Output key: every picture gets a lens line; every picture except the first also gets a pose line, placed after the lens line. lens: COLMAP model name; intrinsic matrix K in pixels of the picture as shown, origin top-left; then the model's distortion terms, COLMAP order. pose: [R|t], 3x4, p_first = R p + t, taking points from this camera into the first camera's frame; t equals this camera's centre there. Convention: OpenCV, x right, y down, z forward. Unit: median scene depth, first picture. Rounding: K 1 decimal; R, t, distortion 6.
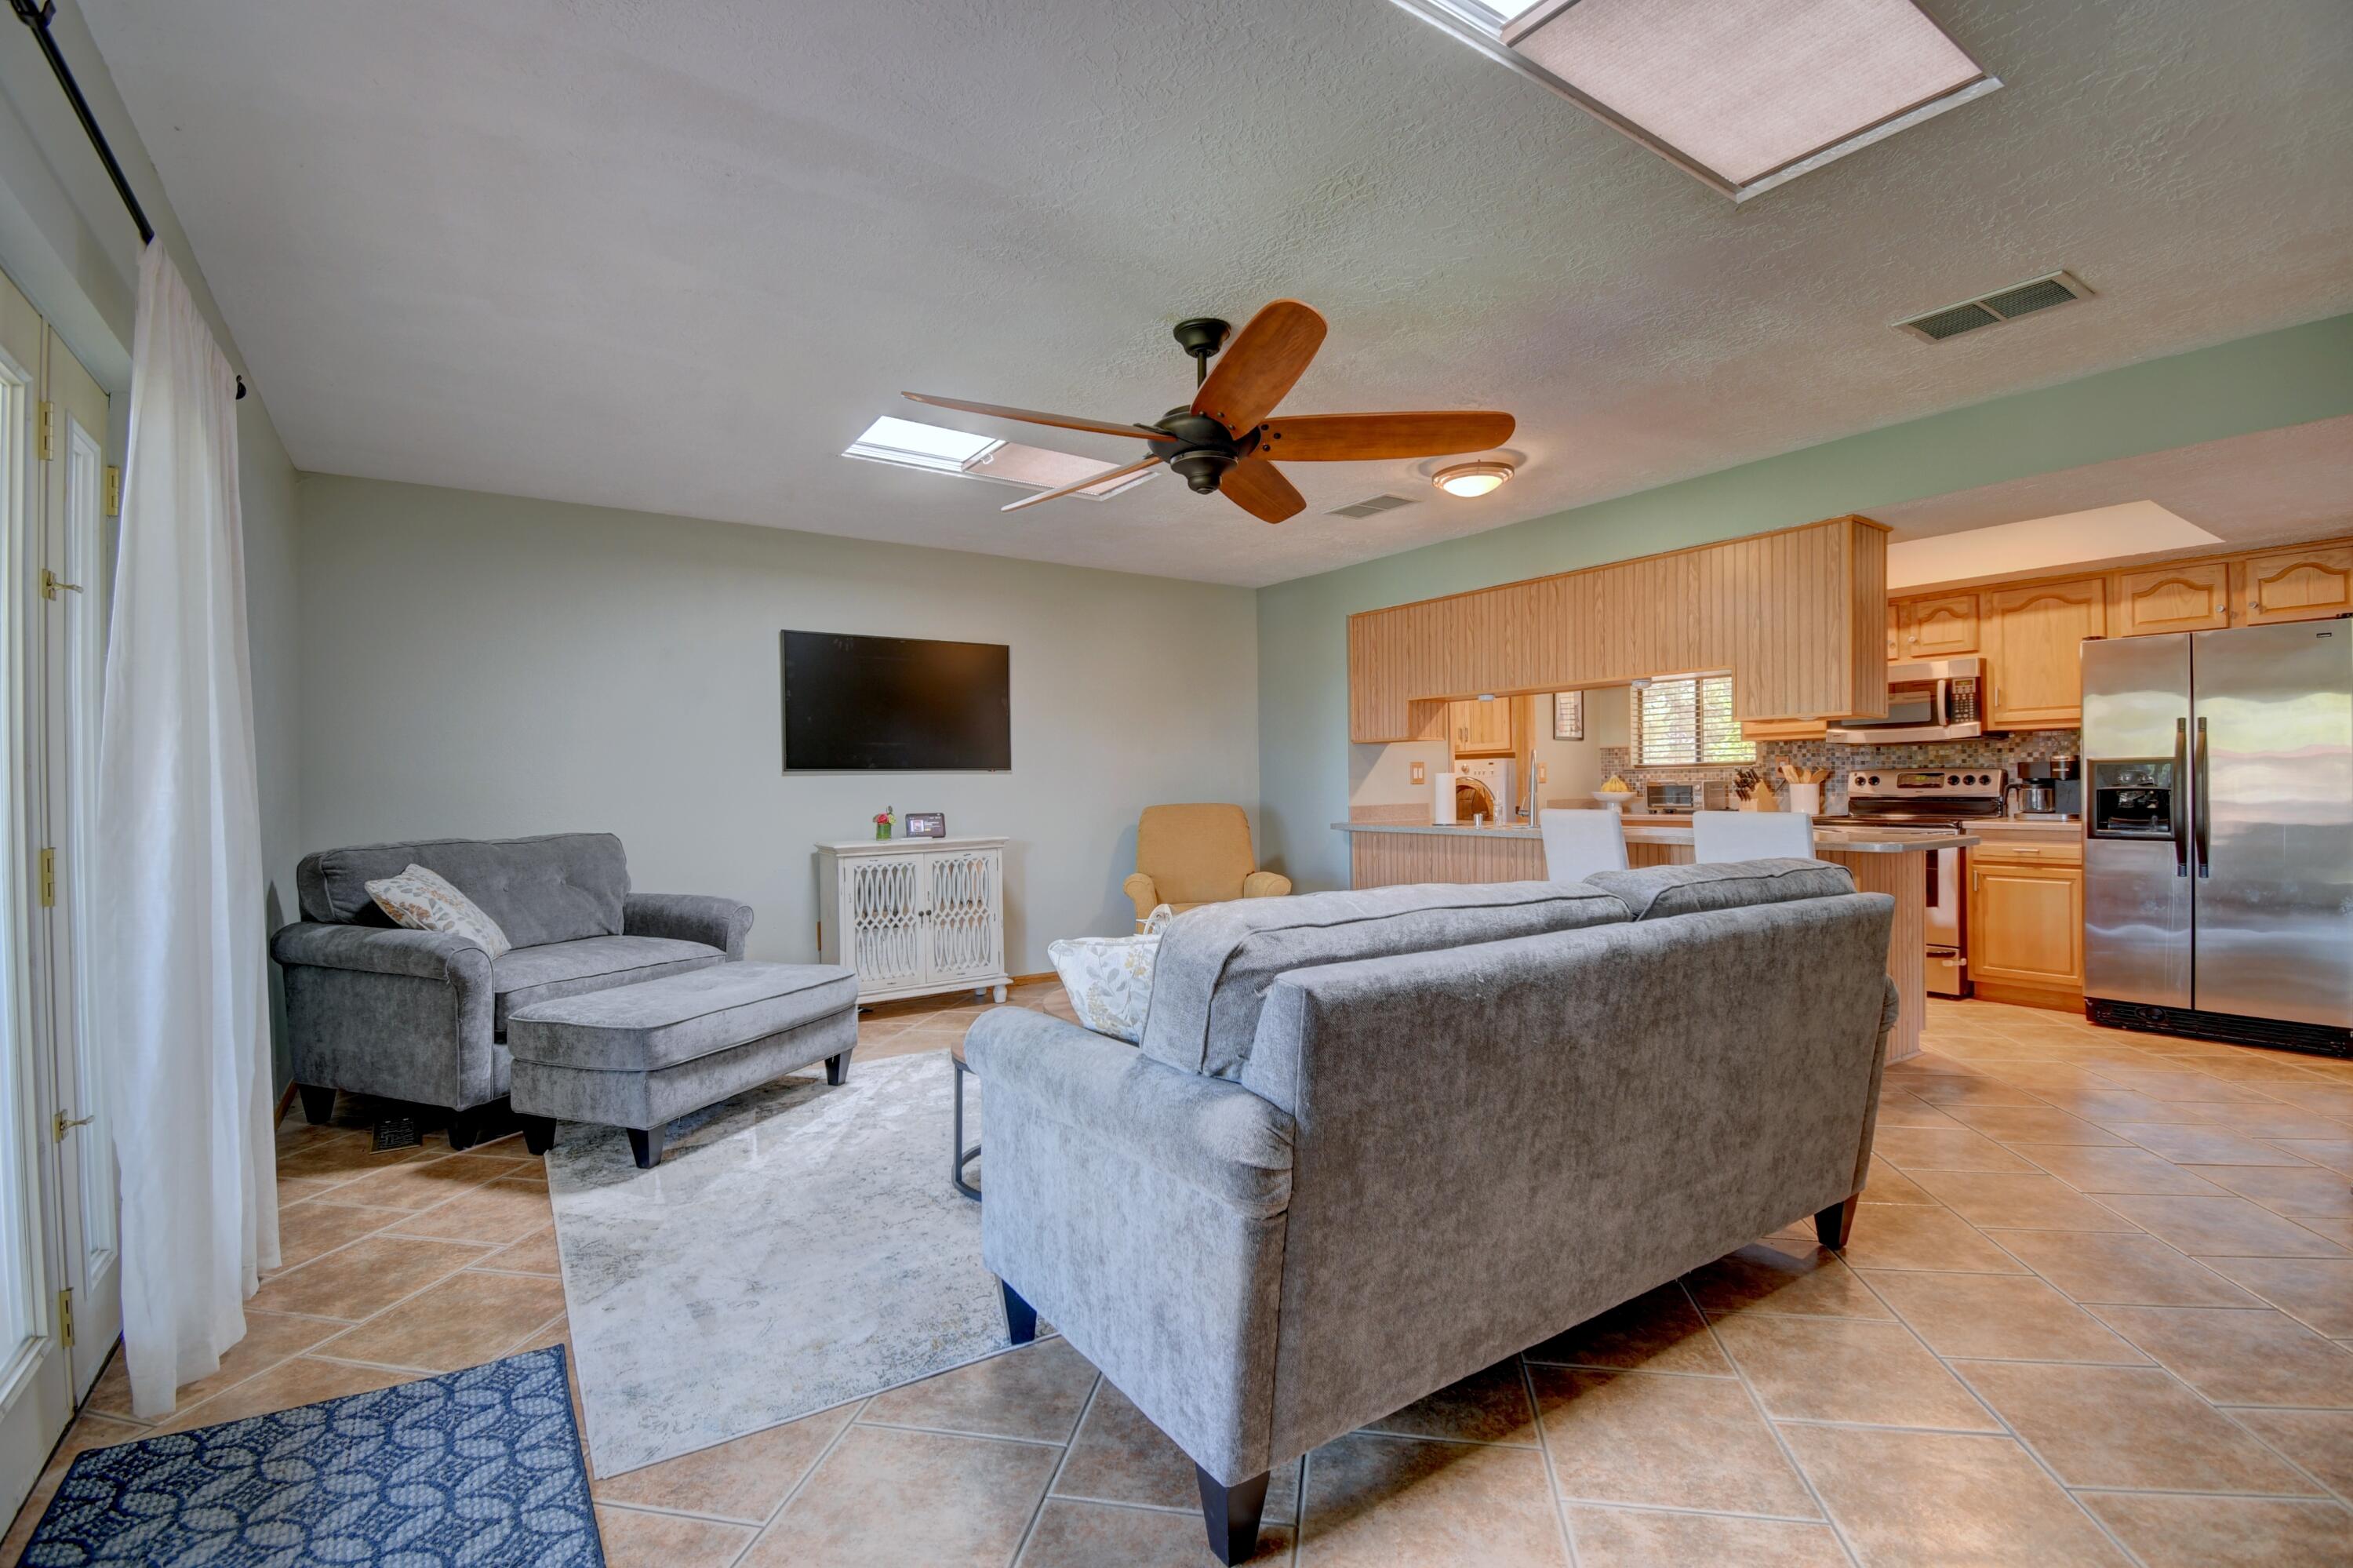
lens RADIAL K [[1042.2, 0, 1176.5], [0, 1042.2, 784.0], [0, 0, 1]] dist [0.015939, -0.025501]
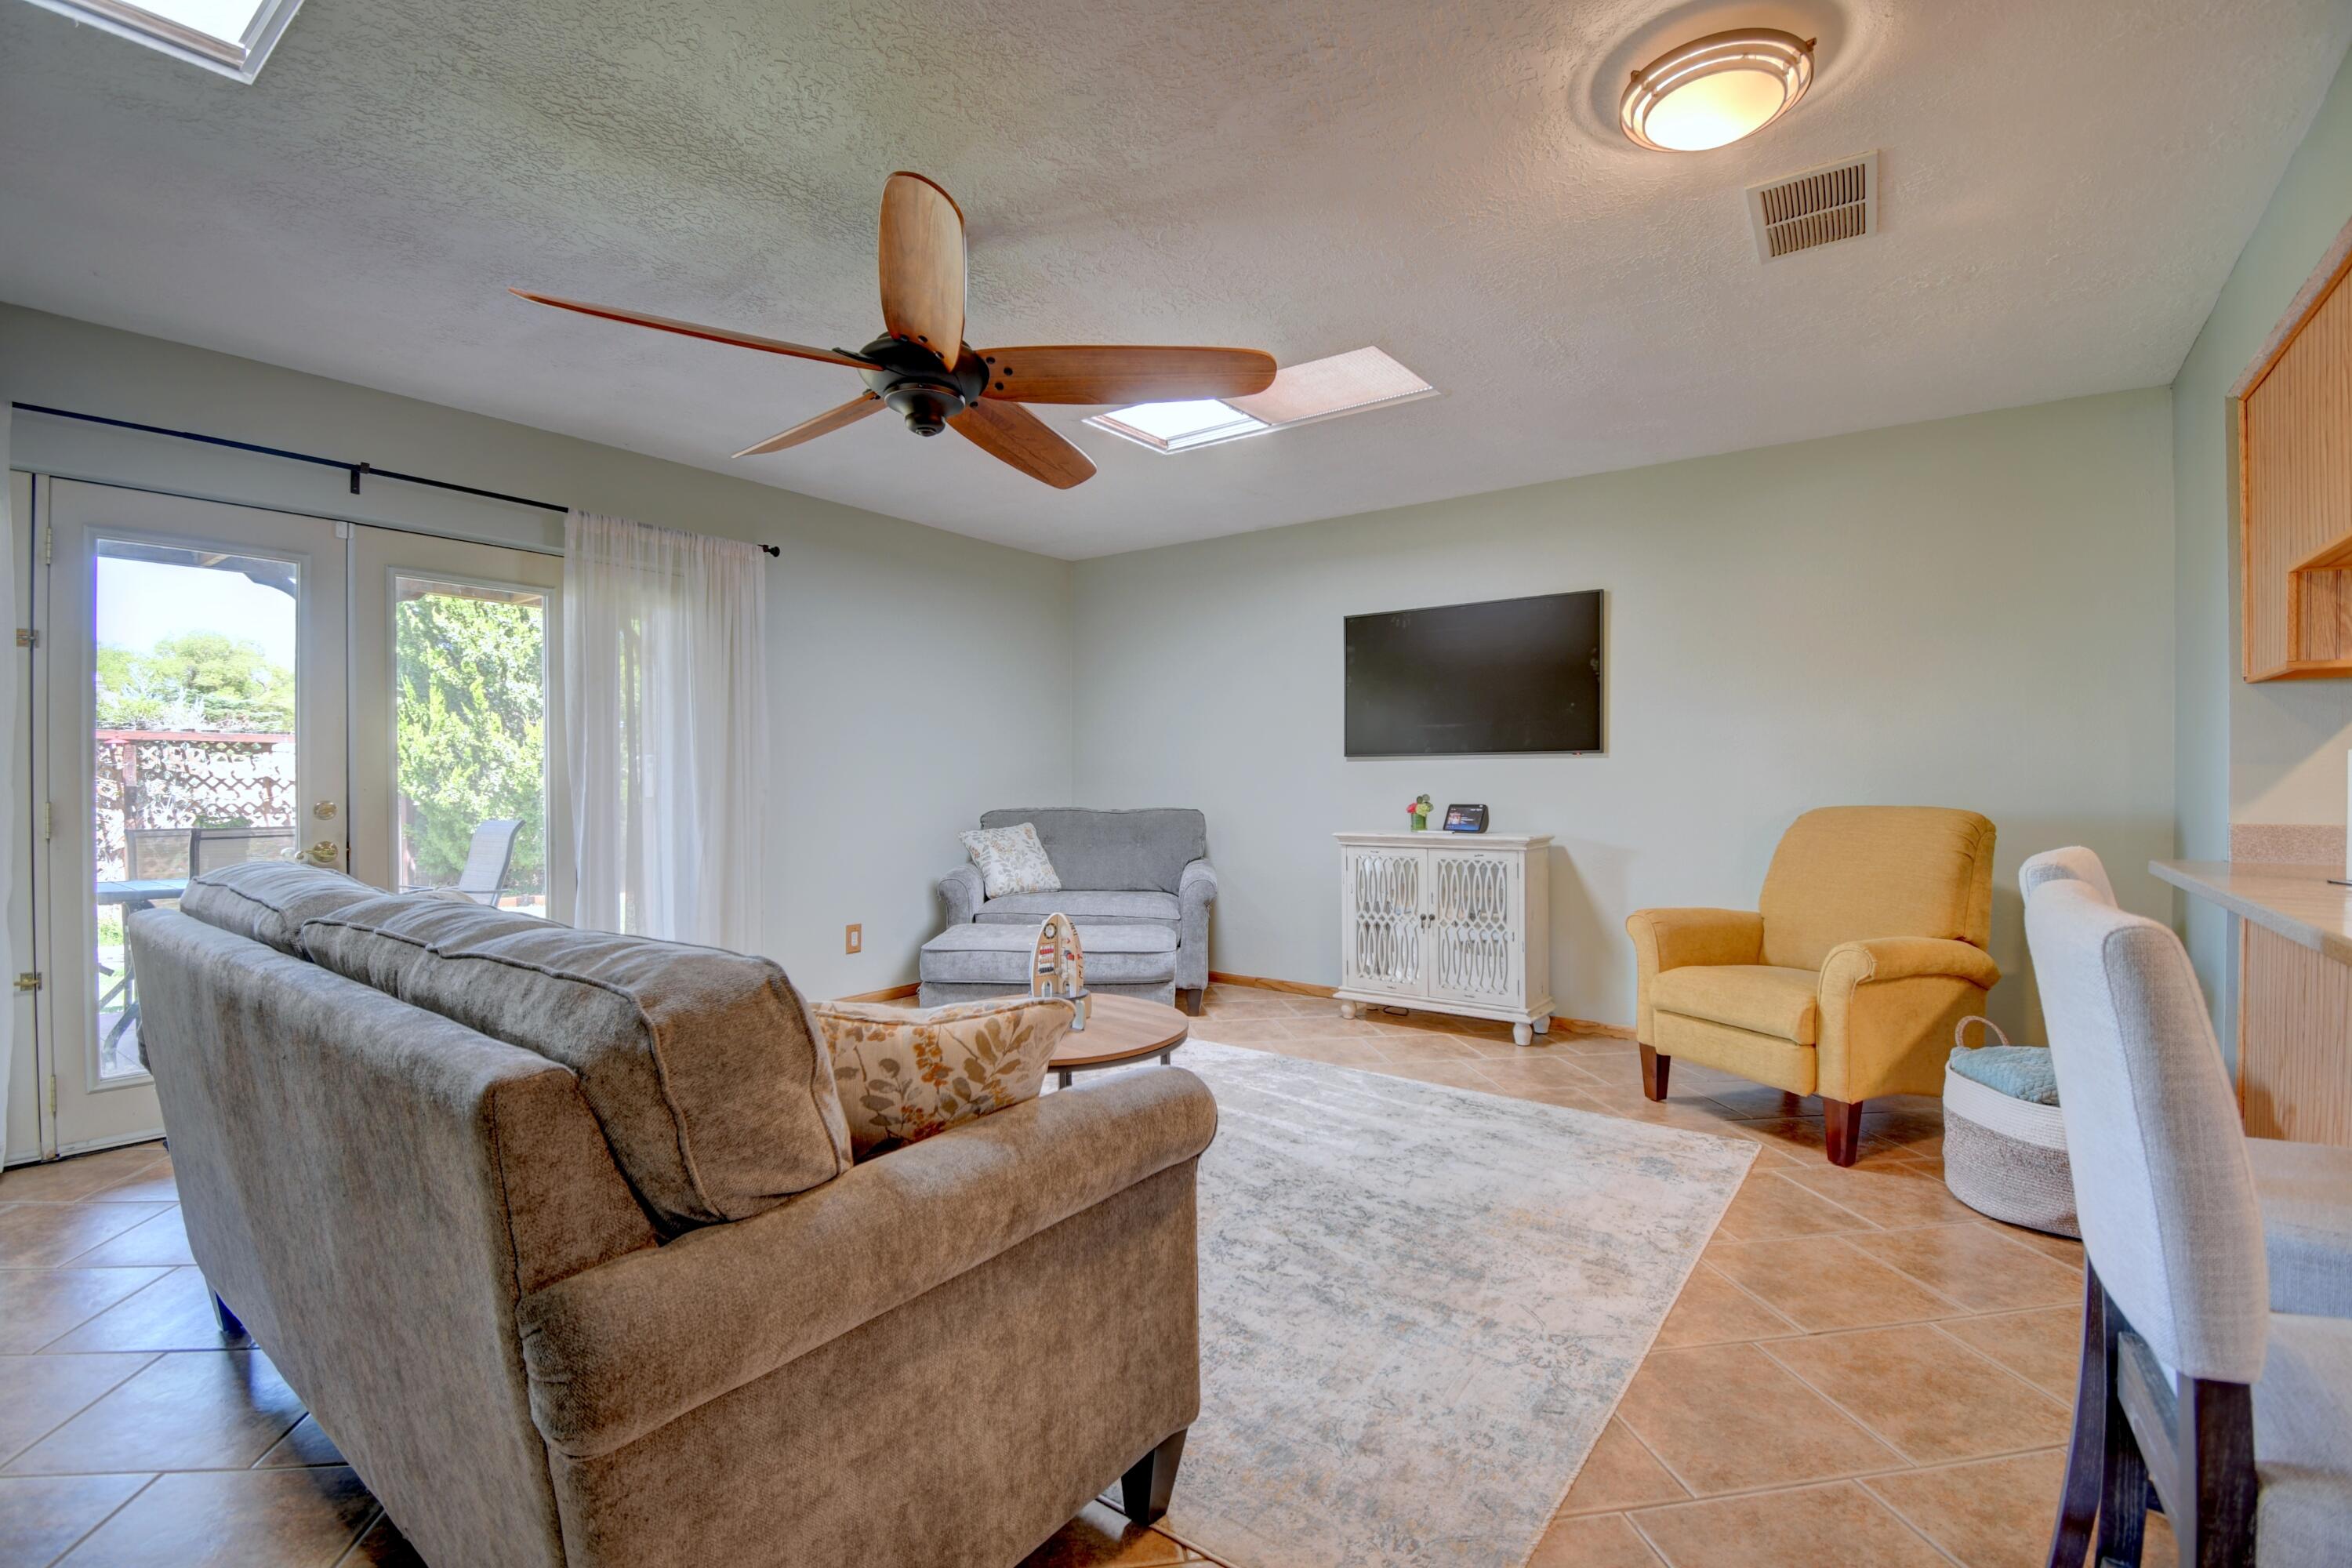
lens RADIAL K [[1041.8, 0, 1176.0], [0, 1041.8, 784.0], [0, 0, 1]] dist [0.015939, -0.025501]
pose [[0.340194, 0.020810, -0.940125, 0.514671], [-0.005621, 0.999782, 0.020096, -0.005606], [0.940339, -0.001552, 0.340236, 0.501425]]
